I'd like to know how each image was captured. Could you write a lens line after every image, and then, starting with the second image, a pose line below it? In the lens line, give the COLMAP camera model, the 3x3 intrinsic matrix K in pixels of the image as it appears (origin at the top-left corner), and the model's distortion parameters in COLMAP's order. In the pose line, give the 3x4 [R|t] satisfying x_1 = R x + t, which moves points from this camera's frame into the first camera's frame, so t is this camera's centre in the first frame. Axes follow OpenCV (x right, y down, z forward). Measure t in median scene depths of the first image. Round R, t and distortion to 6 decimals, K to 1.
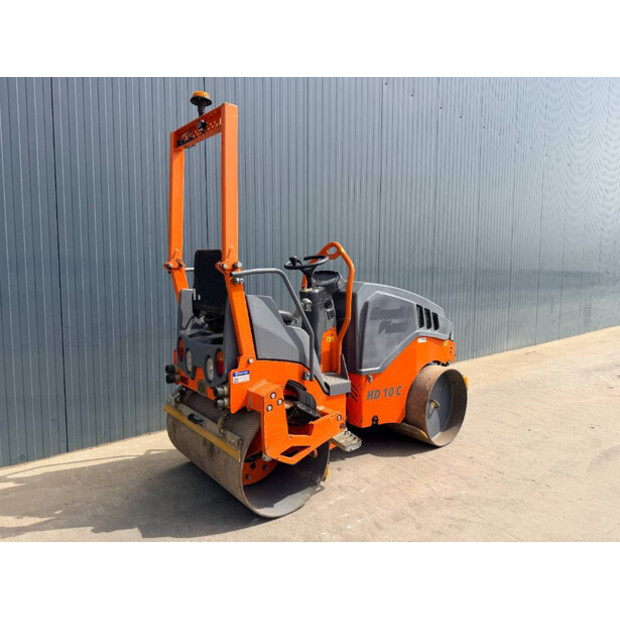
lens RADIAL K [[442.8, 0, 297.6], [0, 442.8, 309.5], [0, 0, 1]] dist [0.007590, -0.001364]
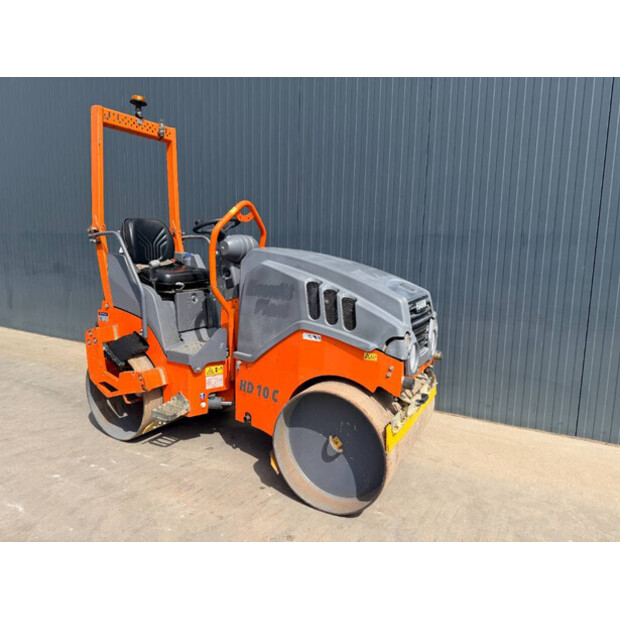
lens RADIAL K [[442.8, 0, 297.6], [0, 442.8, 309.5], [0, 0, 1]] dist [0.007590, -0.001364]
pose [[0.351106, 0.130836, -0.927150, 0.939445], [-0.090780, 0.990281, 0.105367, -0.042655], [0.931925, 0.047172, 0.359570, 0.784990]]
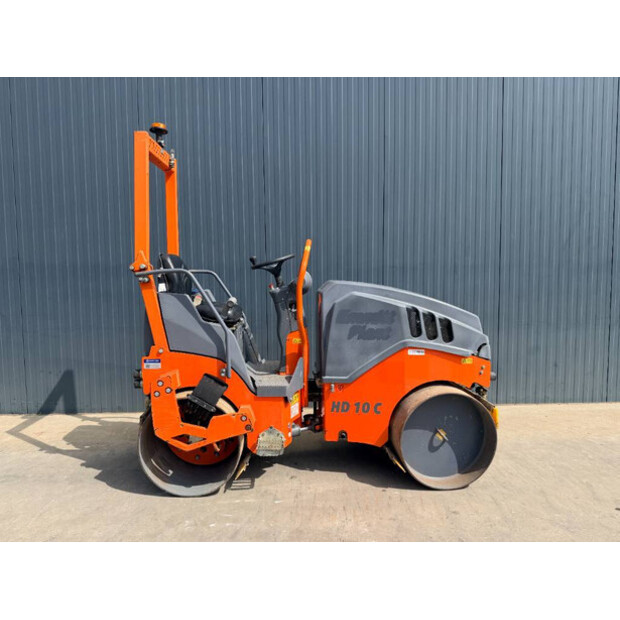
lens RADIAL K [[442.8, 0, 297.6], [0, 442.8, 309.5], [0, 0, 1]] dist [0.007590, -0.001364]
pose [[0.788578, 0.036365, -0.613859, 0.643565], [-0.034995, 0.999286, 0.014242, -0.014003], [0.613938, 0.010251, 0.789287, 0.237723]]
